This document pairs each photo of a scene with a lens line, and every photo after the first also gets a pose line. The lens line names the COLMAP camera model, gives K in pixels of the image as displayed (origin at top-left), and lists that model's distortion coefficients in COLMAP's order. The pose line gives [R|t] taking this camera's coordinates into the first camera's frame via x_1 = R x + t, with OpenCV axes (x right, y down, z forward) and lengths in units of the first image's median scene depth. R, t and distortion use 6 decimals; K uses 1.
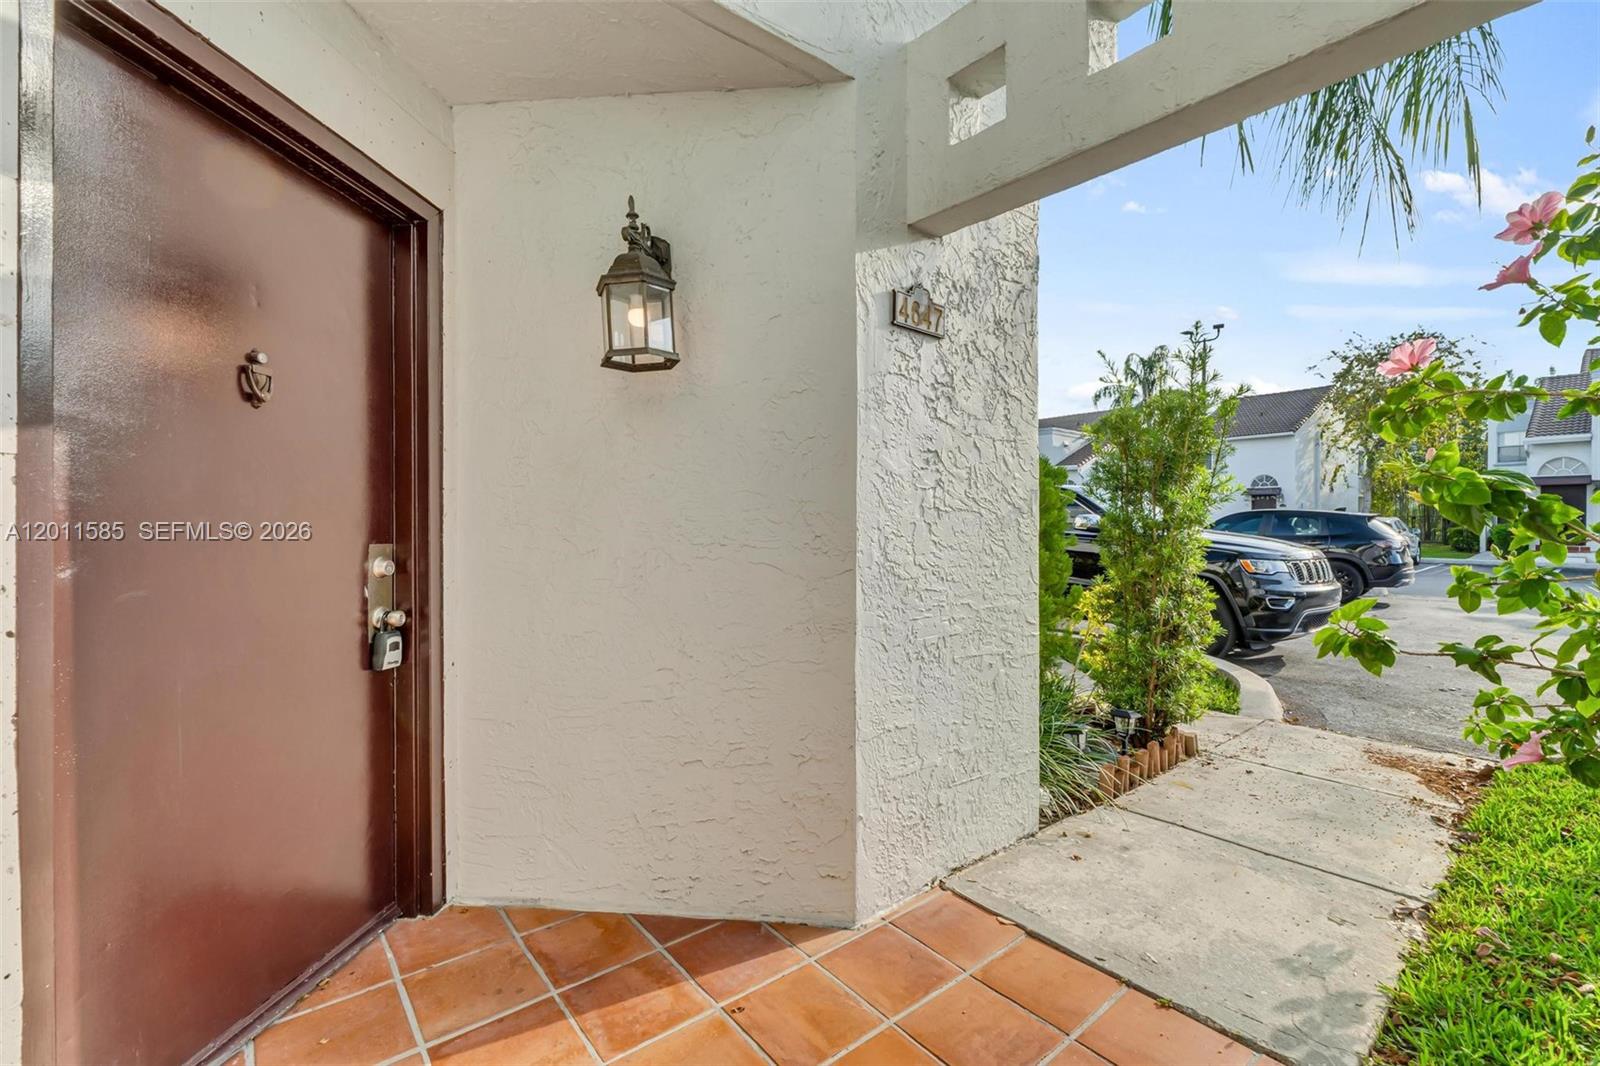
lens RADIAL K [[682.5, 0, 802.1], [0, 682.5, 532.8], [0, 0, 1]] dist [-0.004479, -0.000066]
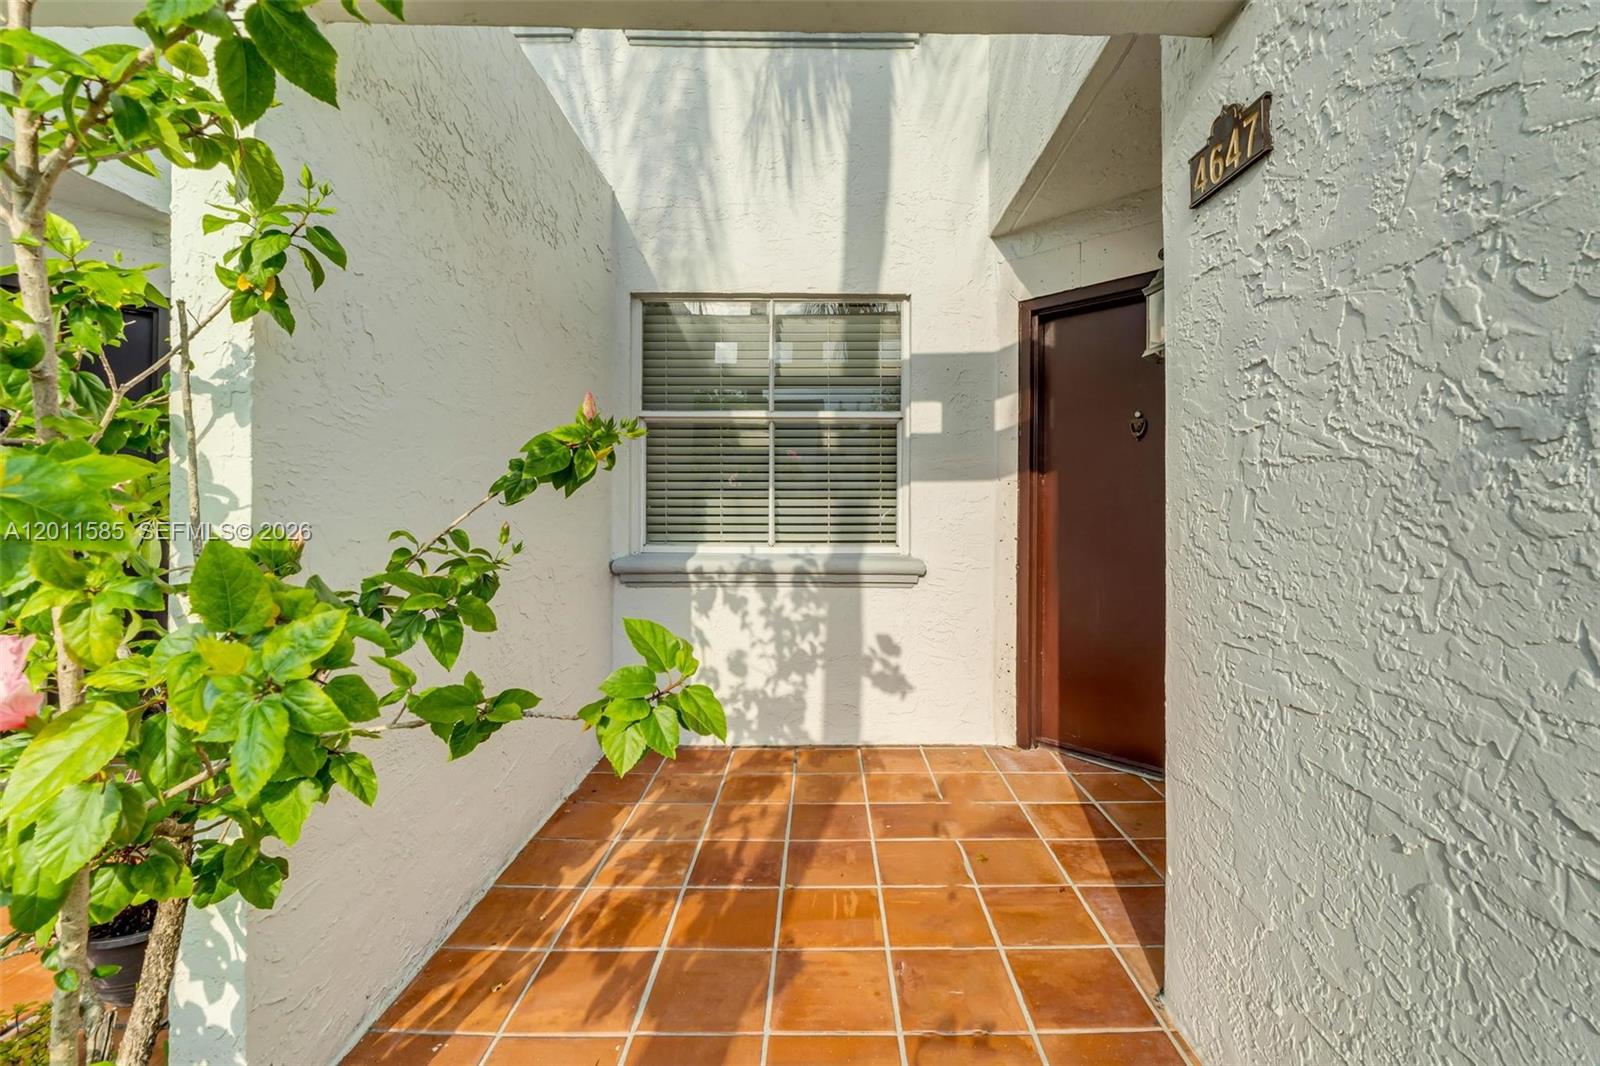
lens RADIAL K [[682.5, 0, 809.5], [0, 682.5, 516.9], [0, 0, 1]] dist [-0.004479, -0.000066]
pose [[-0.645725, 0.003026, -0.763564, 0.844299], [-0.015862, 0.999723, 0.017375, 0.004587], [0.763405, 0.023332, -0.645498, 1.051552]]
